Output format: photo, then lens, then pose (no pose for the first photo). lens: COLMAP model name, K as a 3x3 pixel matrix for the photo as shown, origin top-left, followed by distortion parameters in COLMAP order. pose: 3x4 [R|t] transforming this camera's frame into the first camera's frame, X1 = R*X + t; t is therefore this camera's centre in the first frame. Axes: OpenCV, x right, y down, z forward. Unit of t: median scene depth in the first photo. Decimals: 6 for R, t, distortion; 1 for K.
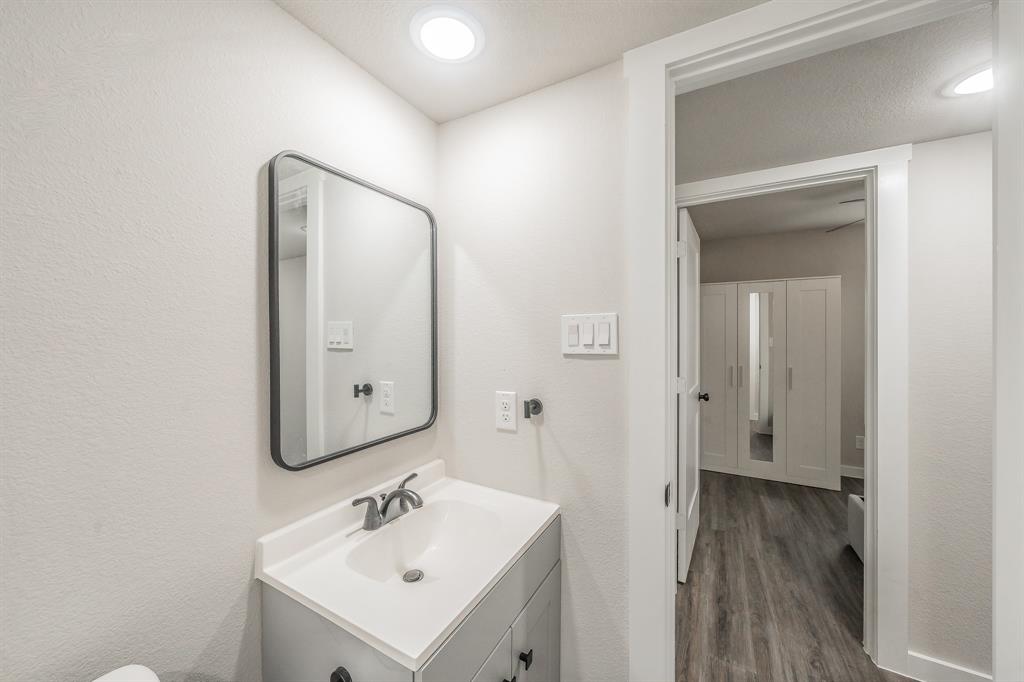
lens RADIAL K [[362.2, 0, 520.9], [0, 362.2, 335.4], [0, 0, 1]] dist [-0.003212, -0.000041]
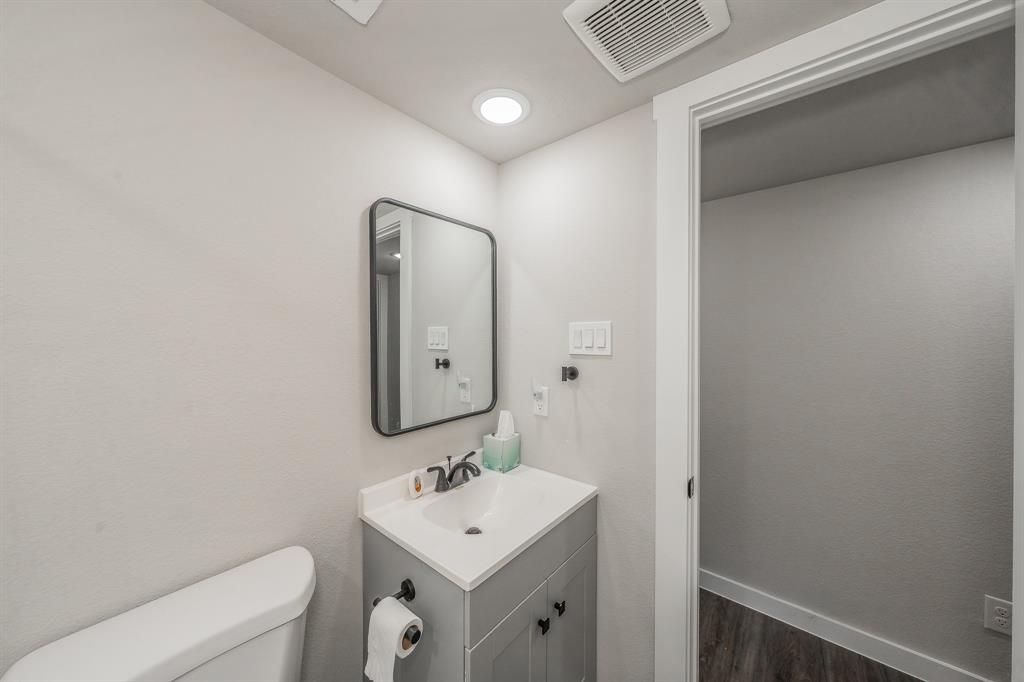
lens RADIAL K [[355.1, 0, 506.5], [0, 355.1, 339.4], [0, 0, 1]] dist [0.000410, 0.000049]
pose [[0.978247, 0.012644, -0.207060, 0.063764], [-0.013203, 0.999912, -0.001317, -0.000058], [0.207025, 0.004023, 0.978327, -0.176049]]
